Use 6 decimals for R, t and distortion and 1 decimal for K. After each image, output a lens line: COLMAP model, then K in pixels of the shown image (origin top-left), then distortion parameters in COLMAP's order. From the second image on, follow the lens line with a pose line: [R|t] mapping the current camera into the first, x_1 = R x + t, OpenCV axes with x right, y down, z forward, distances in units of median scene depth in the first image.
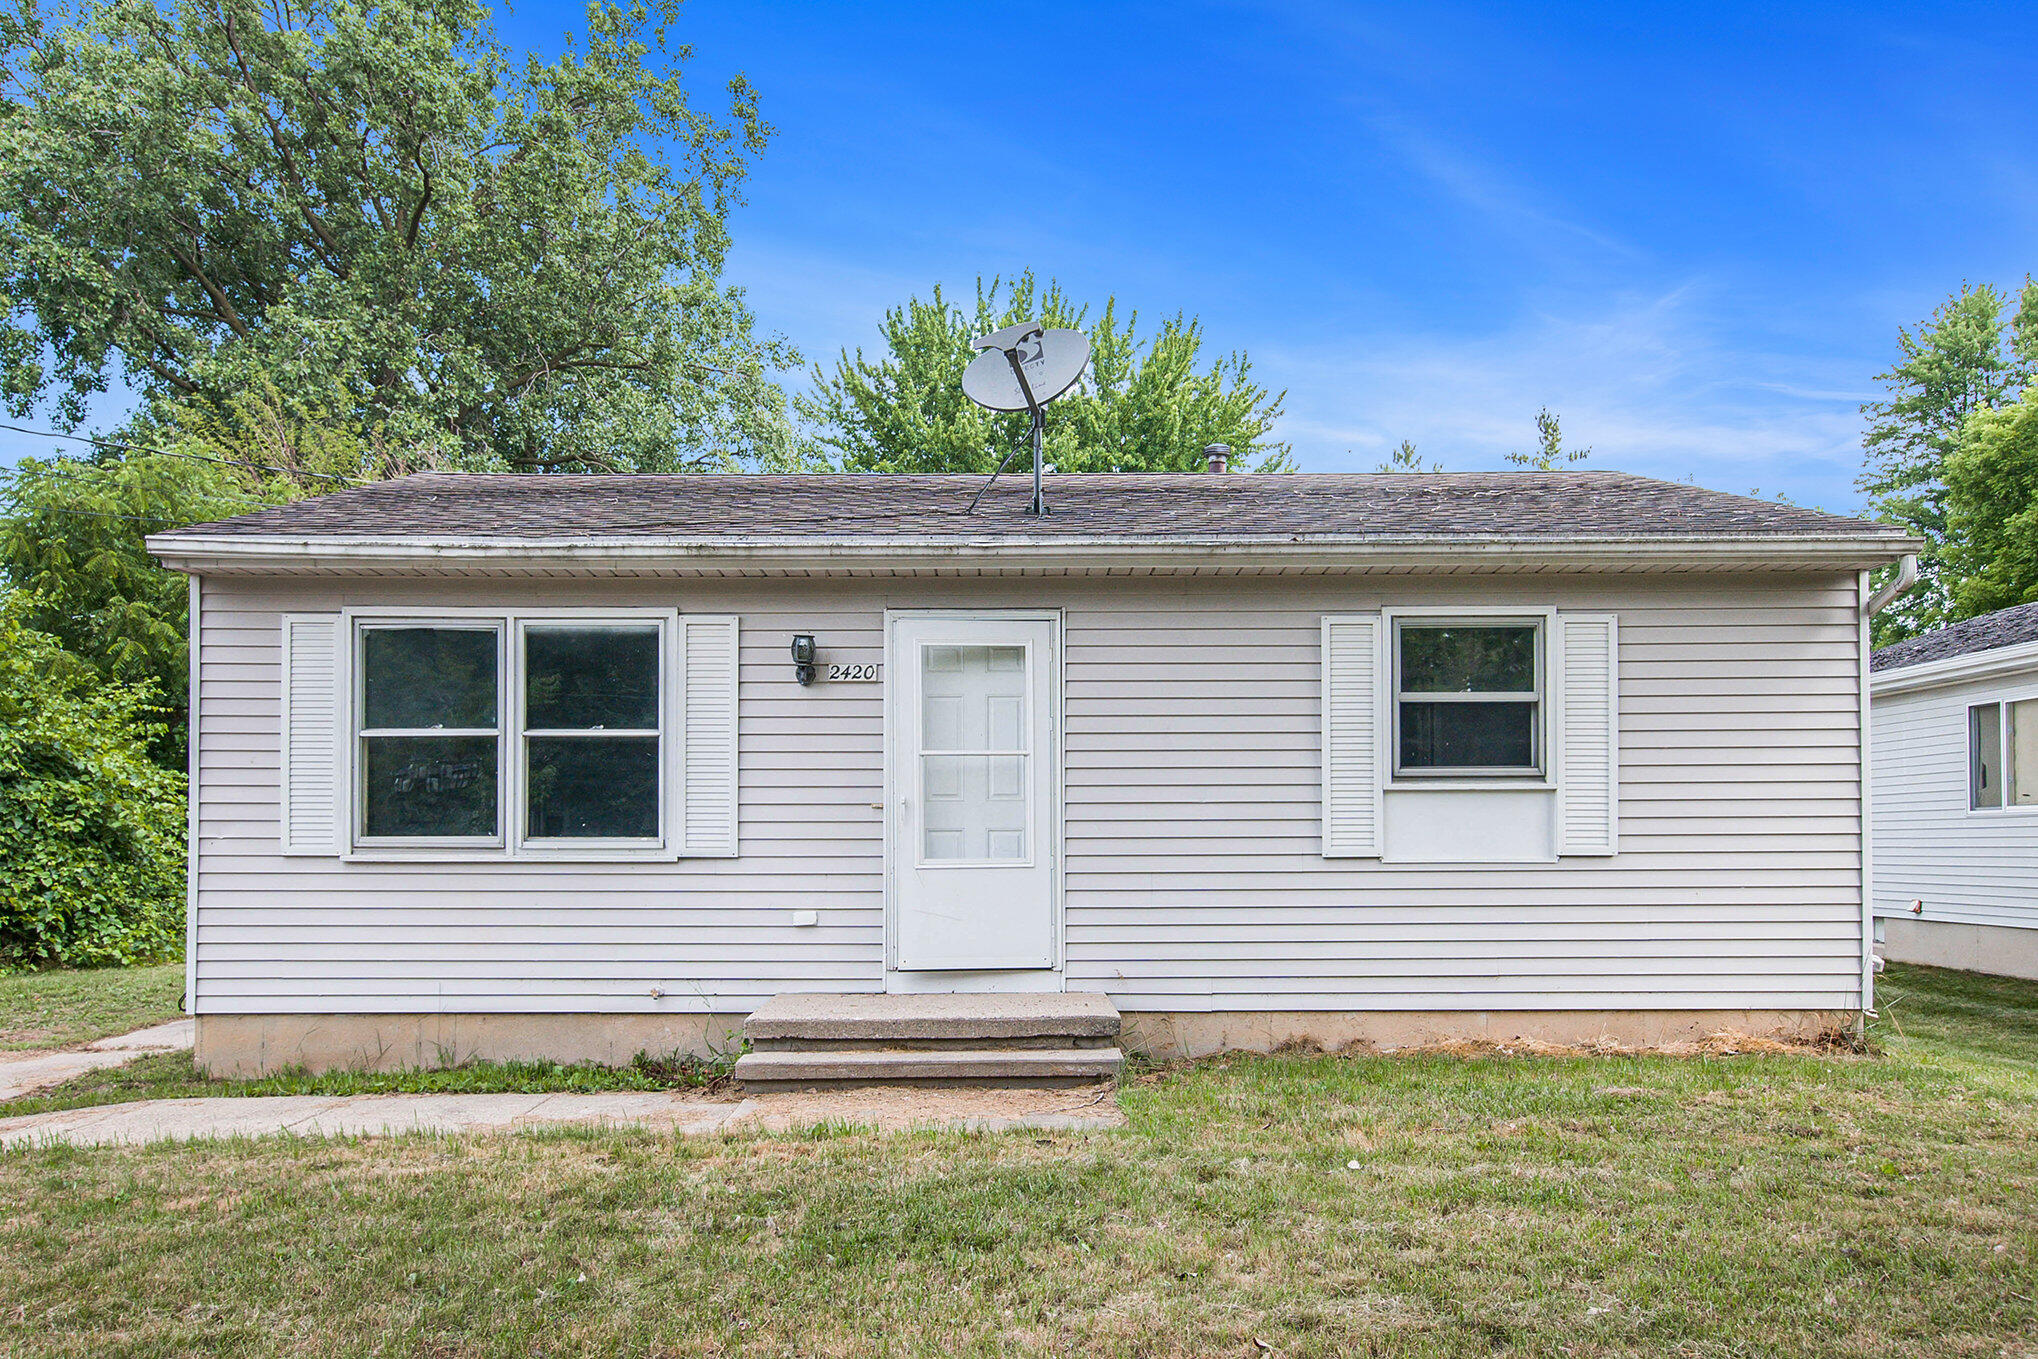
lens RADIAL K [[1501.3, 0, 1031.7], [0, 1501.3, 871.1], [0, 0, 1]] dist [0.006183, -0.000072]
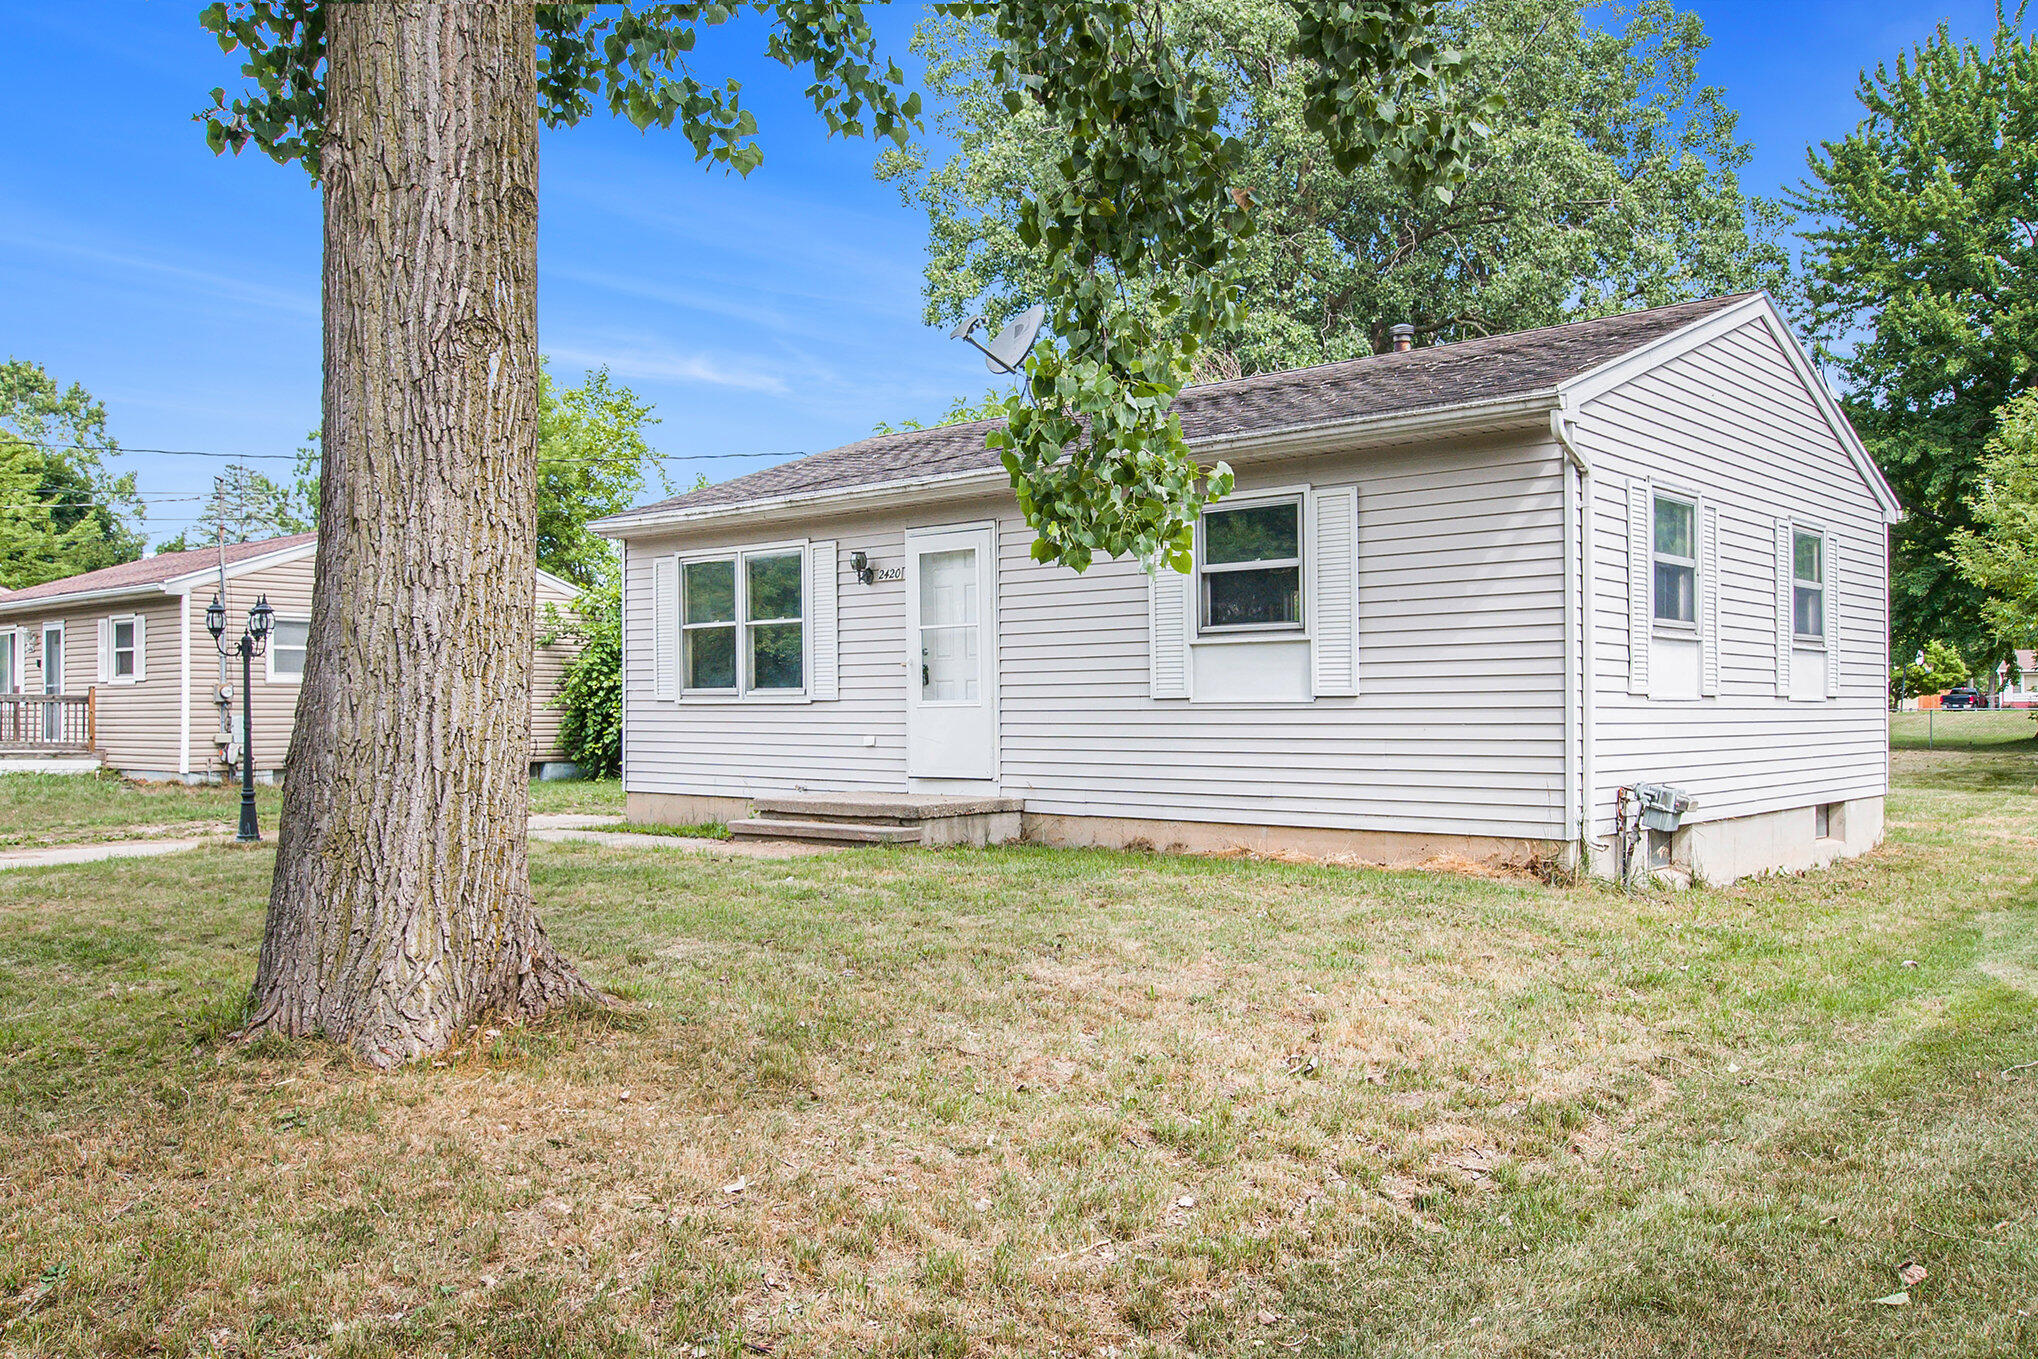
lens RADIAL K [[1642.2, 0, 978.6], [0, 1642.2, 732.1], [0, 0, 1]] dist [0.003524, 0.024150]
pose [[0.734838, 0.009505, -0.678176, 1.025275], [-0.011292, 0.999935, 0.001780, 0.018418], [0.678149, 0.006350, 0.734897, -0.119061]]
